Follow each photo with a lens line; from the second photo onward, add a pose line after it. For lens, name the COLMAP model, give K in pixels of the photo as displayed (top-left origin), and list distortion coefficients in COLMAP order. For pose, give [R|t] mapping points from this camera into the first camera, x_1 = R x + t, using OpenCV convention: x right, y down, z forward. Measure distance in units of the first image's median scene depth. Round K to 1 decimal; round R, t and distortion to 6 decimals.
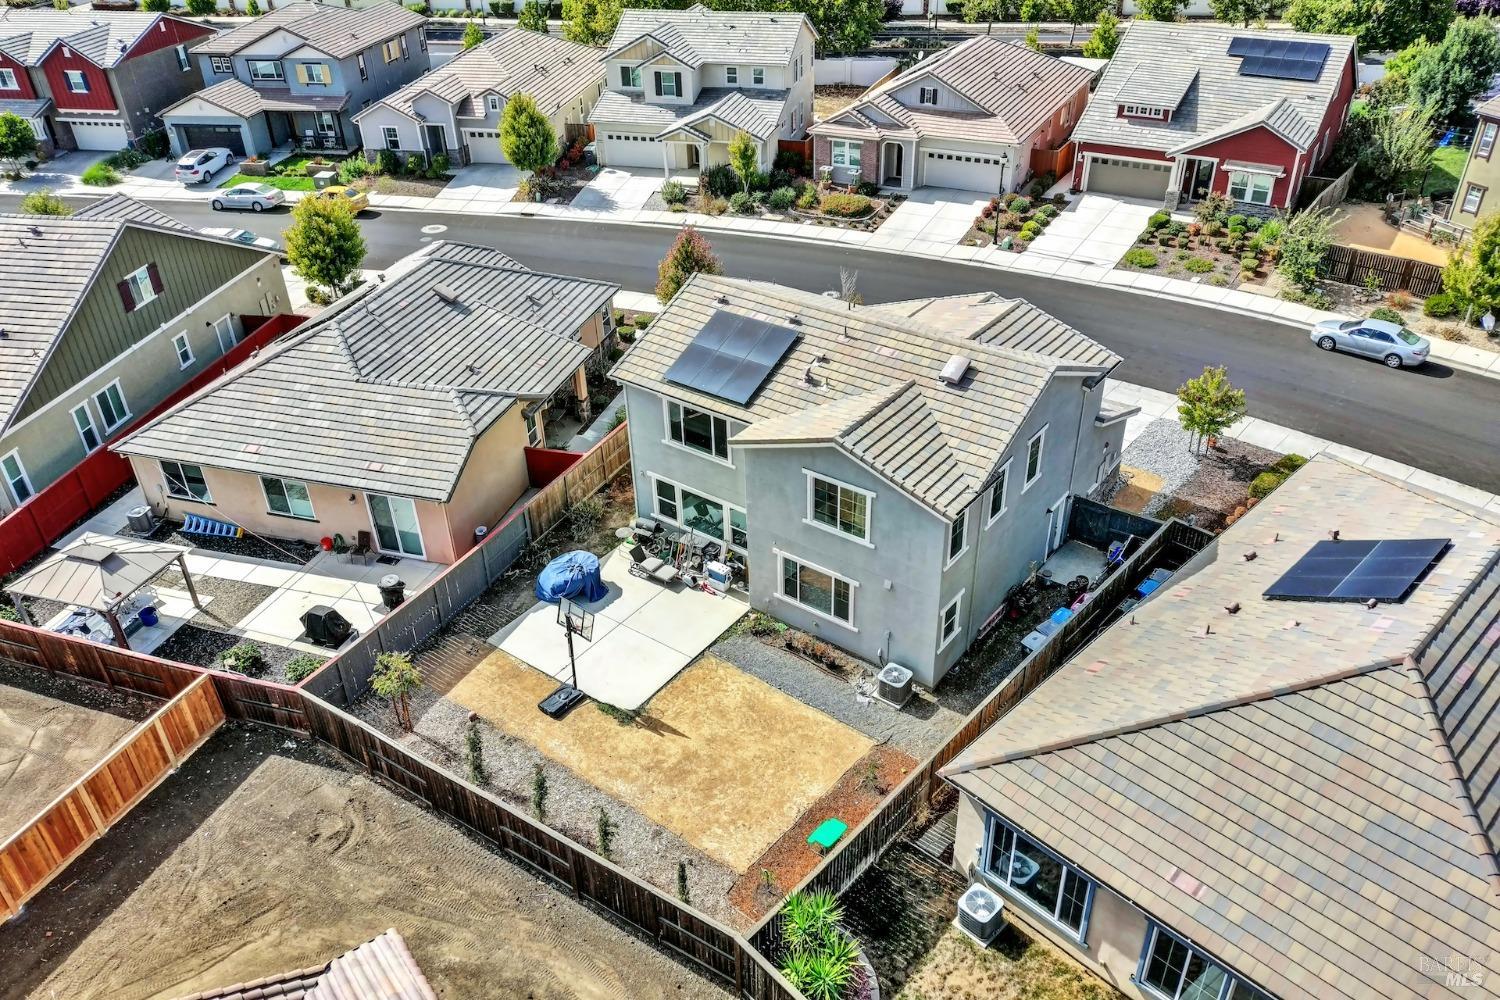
lens RADIAL K [[1117.4, 0, 753.1], [0, 1117.4, 500.4], [0, 0, 1]] dist [0.106631, -0.157341]
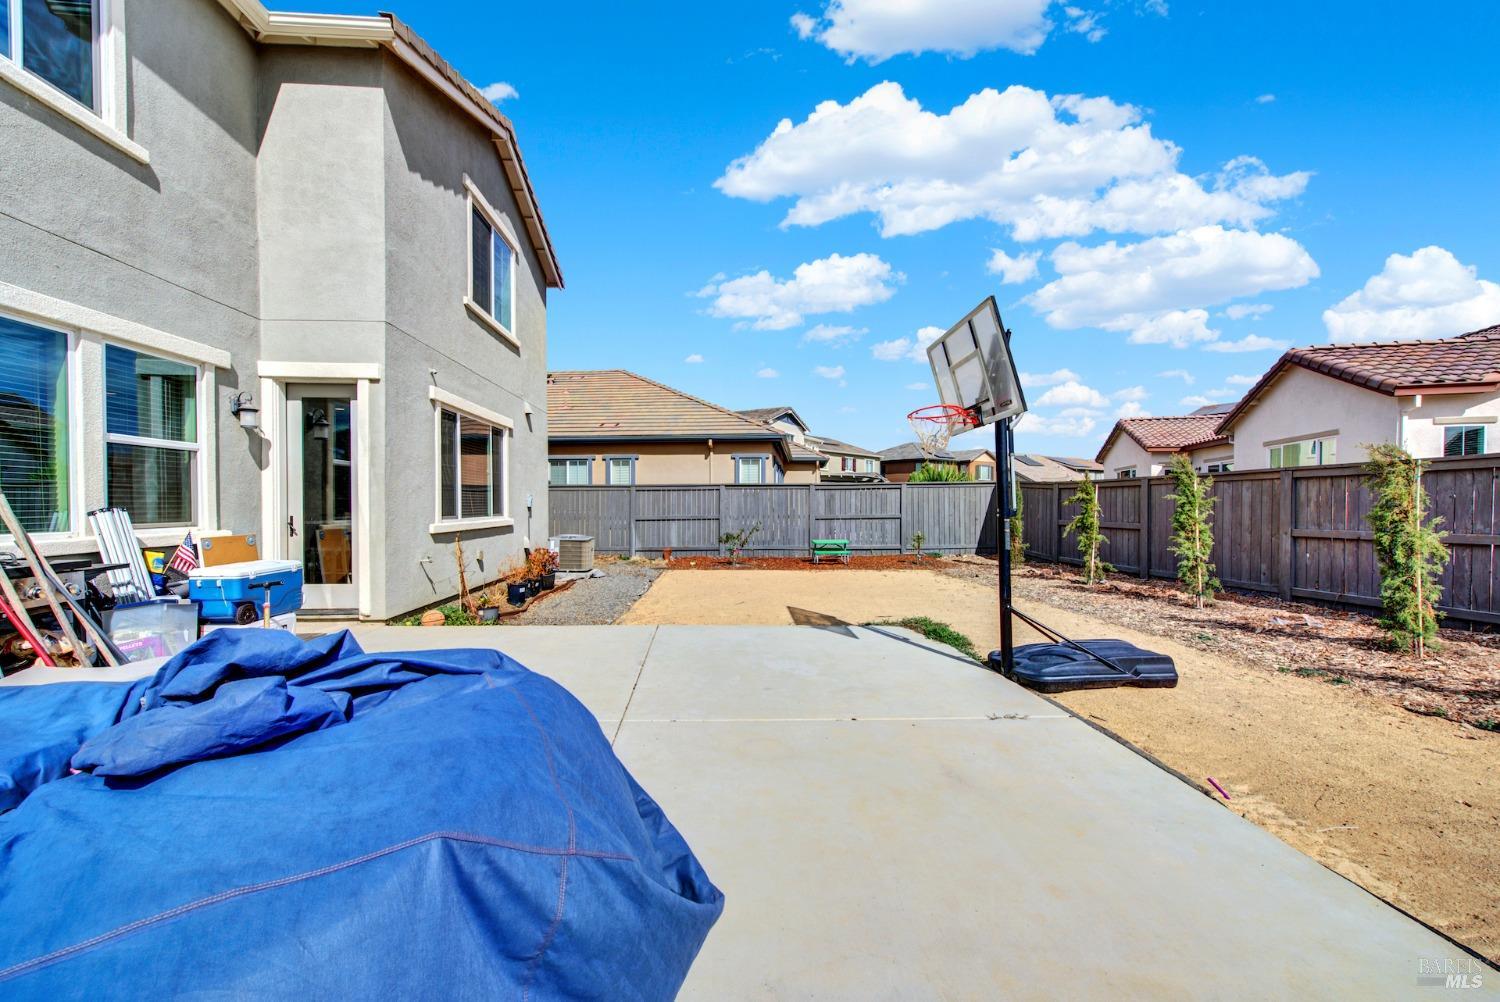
lens RADIAL K [[596.2, 0, 746.6], [0, 596.2, 511.9], [0, 0, 1]] dist [0.004064, -0.000915]
pose [[-0.649864, 0.013447, 0.759931, -0.186135], [0.424980, 0.835367, 0.348645, 0.045693], [-0.630133, 0.549528, -0.548590, 0.899352]]
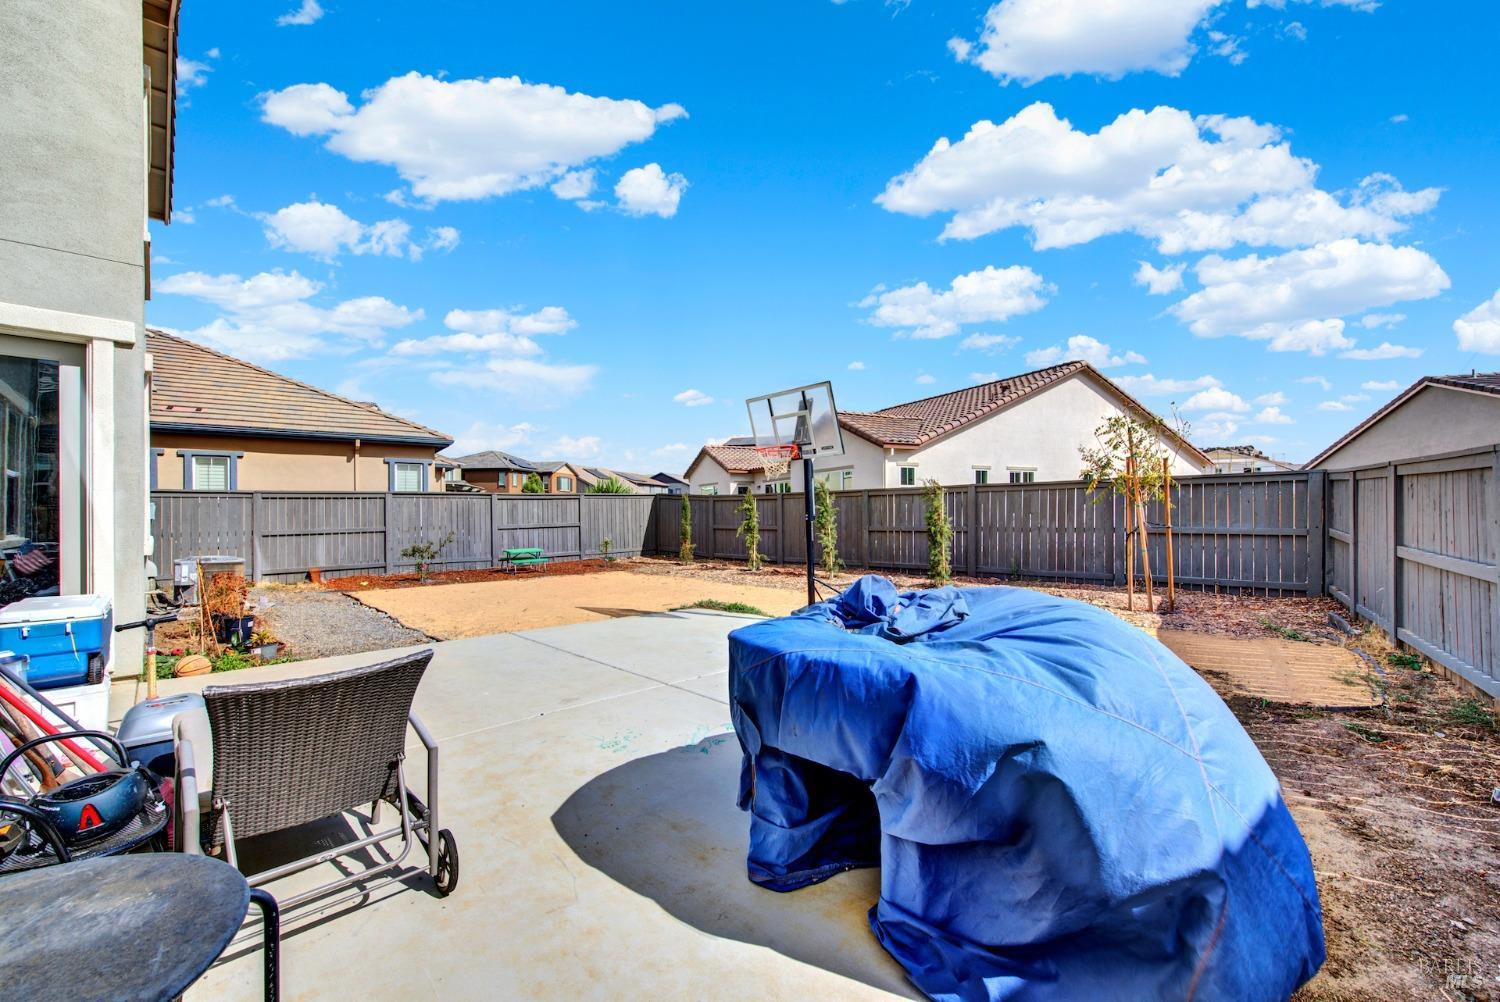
lens RADIAL K [[596.2, 0, 746.6], [0, 596.2, 511.9], [0, 0, 1]] dist [0.004064, -0.000915]
pose [[-0.988472, 0.030262, 0.148347, -0.133263], [0.105581, 0.840043, 0.532147, 0.006130], [-0.108513, 0.541675, -0.833555, 0.959002]]
